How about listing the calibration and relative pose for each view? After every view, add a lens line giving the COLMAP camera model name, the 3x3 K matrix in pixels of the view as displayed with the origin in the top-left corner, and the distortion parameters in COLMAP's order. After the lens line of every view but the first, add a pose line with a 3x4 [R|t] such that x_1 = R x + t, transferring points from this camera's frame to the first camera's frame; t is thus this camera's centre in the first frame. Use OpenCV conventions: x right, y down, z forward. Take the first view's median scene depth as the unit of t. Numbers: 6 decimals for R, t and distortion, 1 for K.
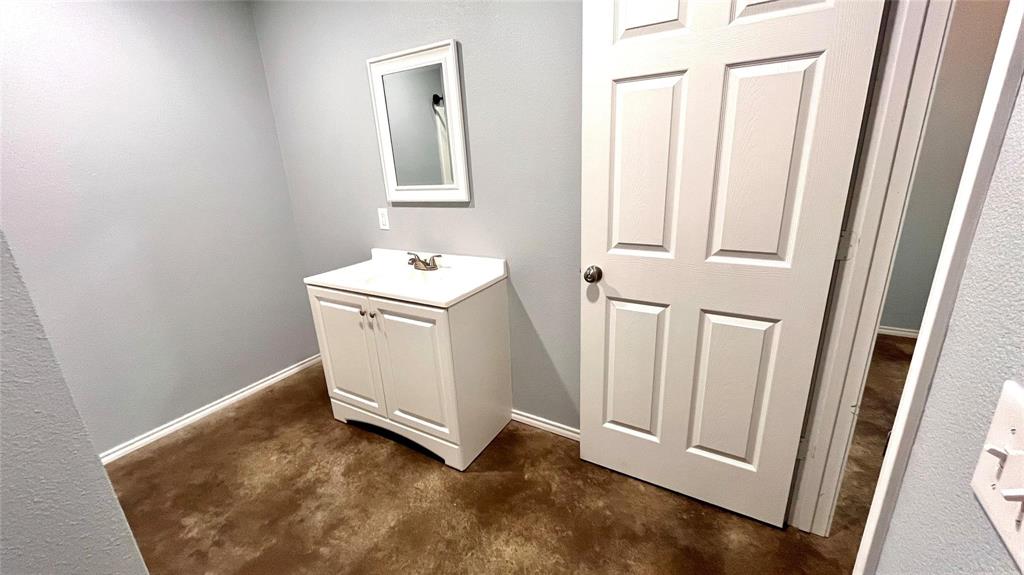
lens RADIAL K [[414.2, 0, 510.9], [0, 414.2, 289.6], [0, 0, 1]] dist [-0.000171, 0.000002]
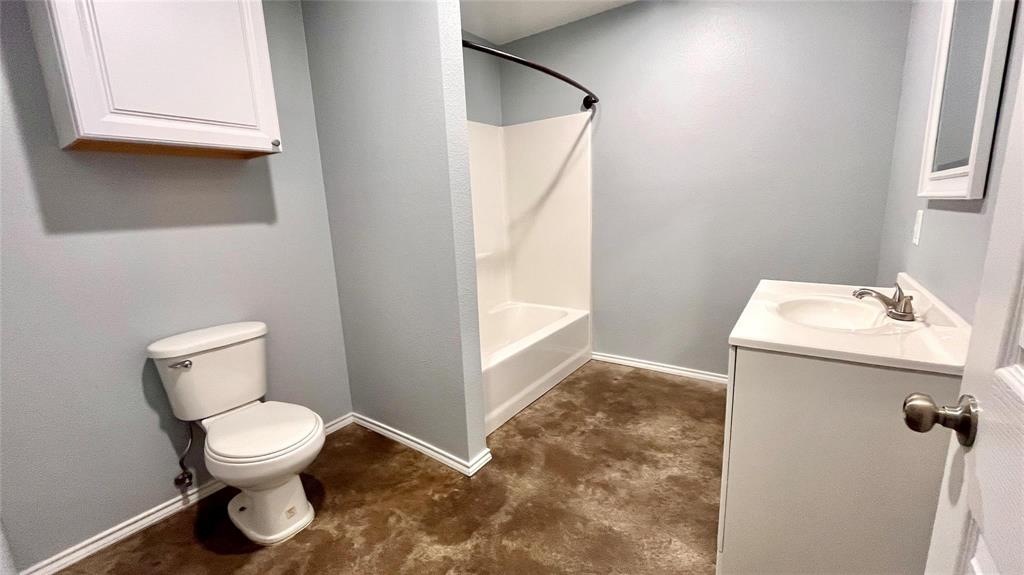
lens RADIAL K [[414.2, 0, 511.0], [0, 414.2, 287.8], [0, 0, 1]] dist [-0.000171, 0.000002]
pose [[-0.074561, 0.243523, -0.967025, 0.467033], [-0.259622, 0.931543, 0.254605, -0.112453], [0.962828, 0.270044, -0.006233, 0.576020]]
